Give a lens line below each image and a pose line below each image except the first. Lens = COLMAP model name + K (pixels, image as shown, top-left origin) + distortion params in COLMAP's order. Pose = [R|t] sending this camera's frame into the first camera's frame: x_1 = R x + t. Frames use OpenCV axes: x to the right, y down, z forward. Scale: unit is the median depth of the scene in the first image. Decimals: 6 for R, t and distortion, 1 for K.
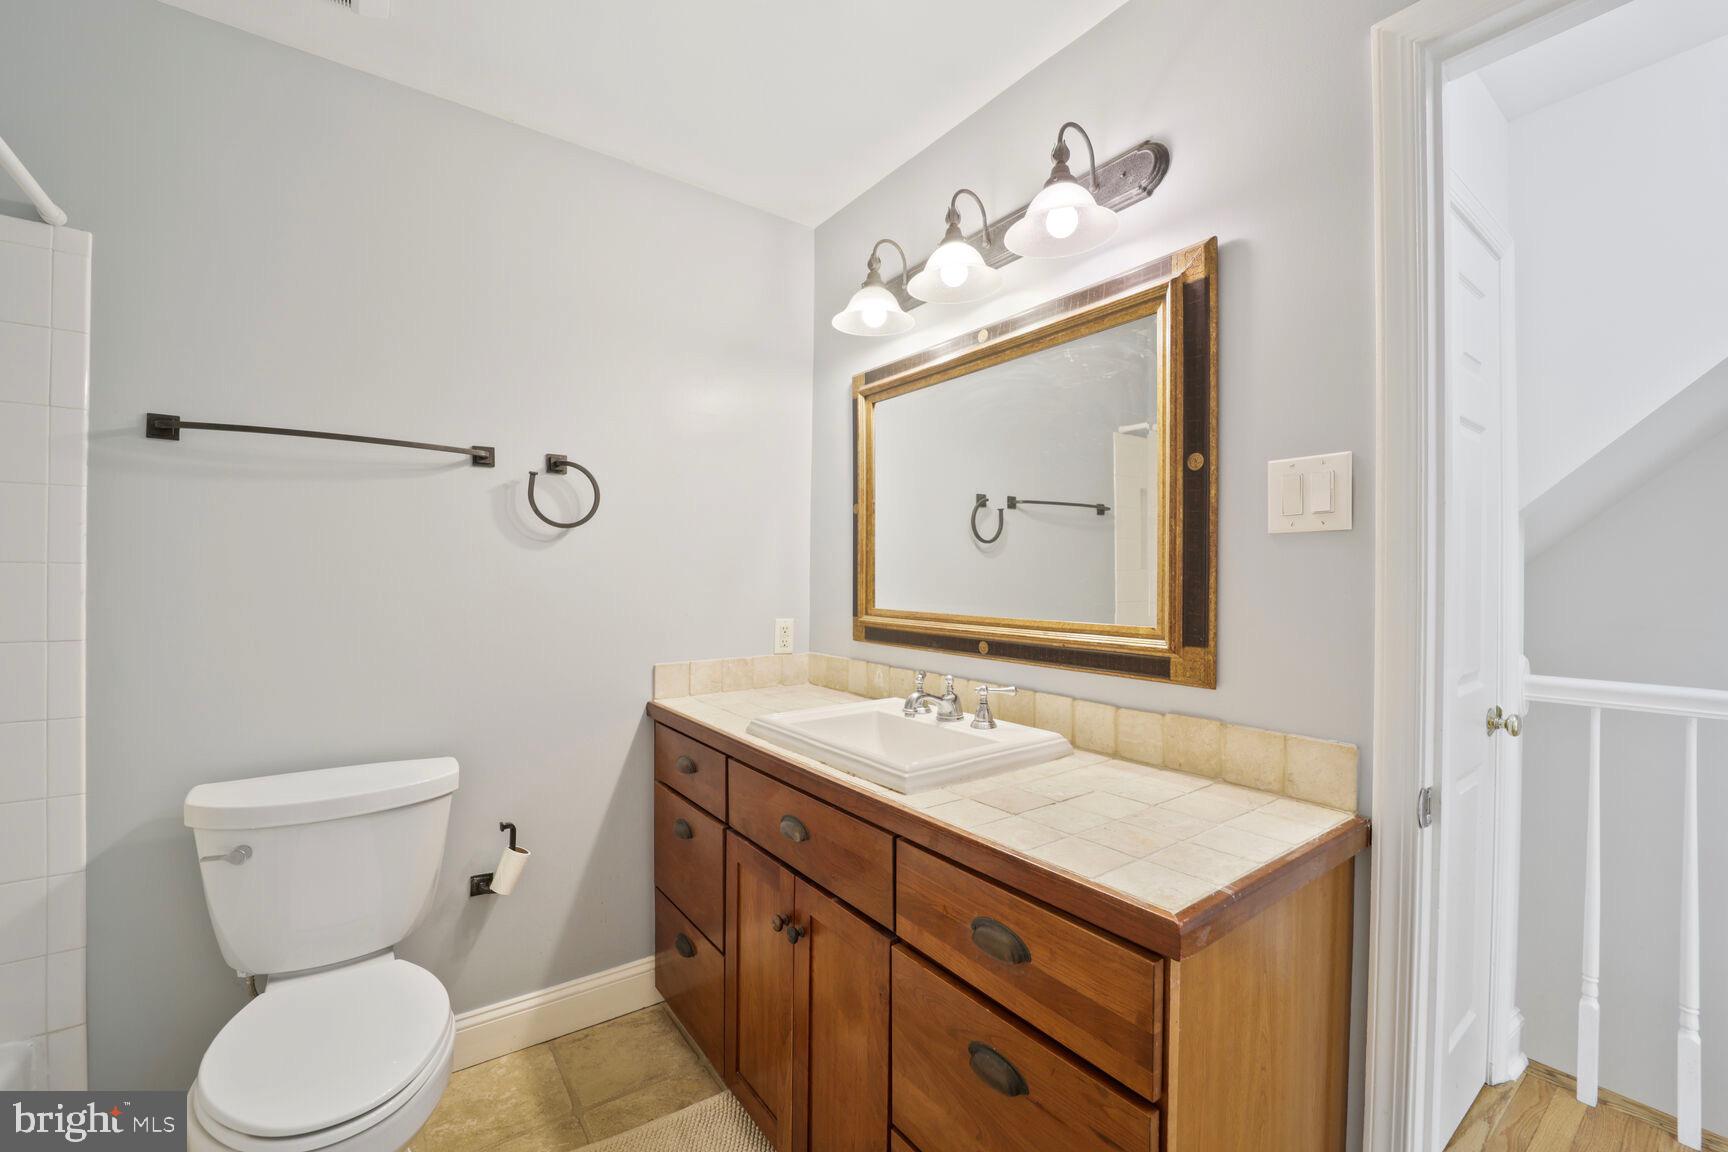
lens RADIAL K [[702.6, 0, 865.5], [0, 702.6, 578.7], [0, 0, 1]] dist [-0.019898, 0.000675]
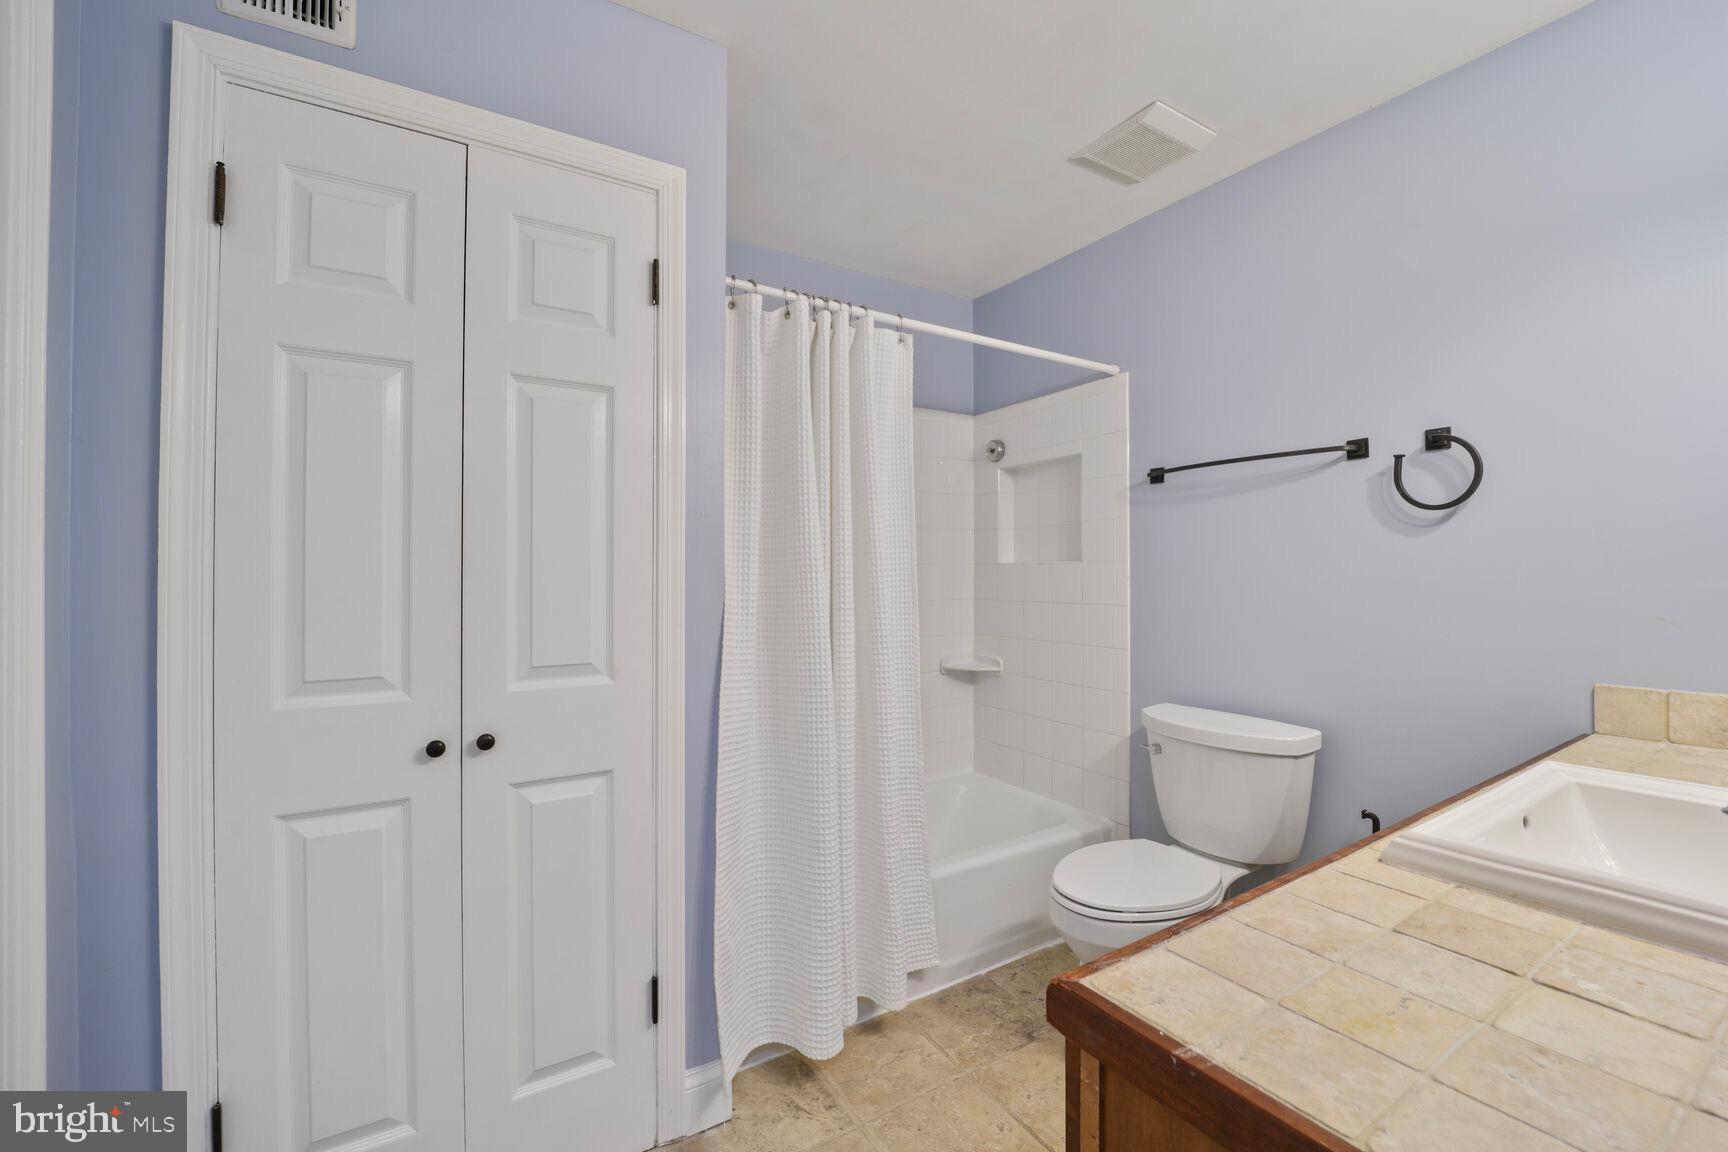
lens RADIAL K [[702.6, 0, 862.4], [0, 702.6, 572.2], [0, 0, 1]] dist [-0.019898, 0.000675]
pose [[-0.069991, -0.005830, -0.997531, 0.647864], [0.004377, 0.999971, -0.006152, 0.011527], [0.997538, -0.004797, -0.069963, 0.422556]]
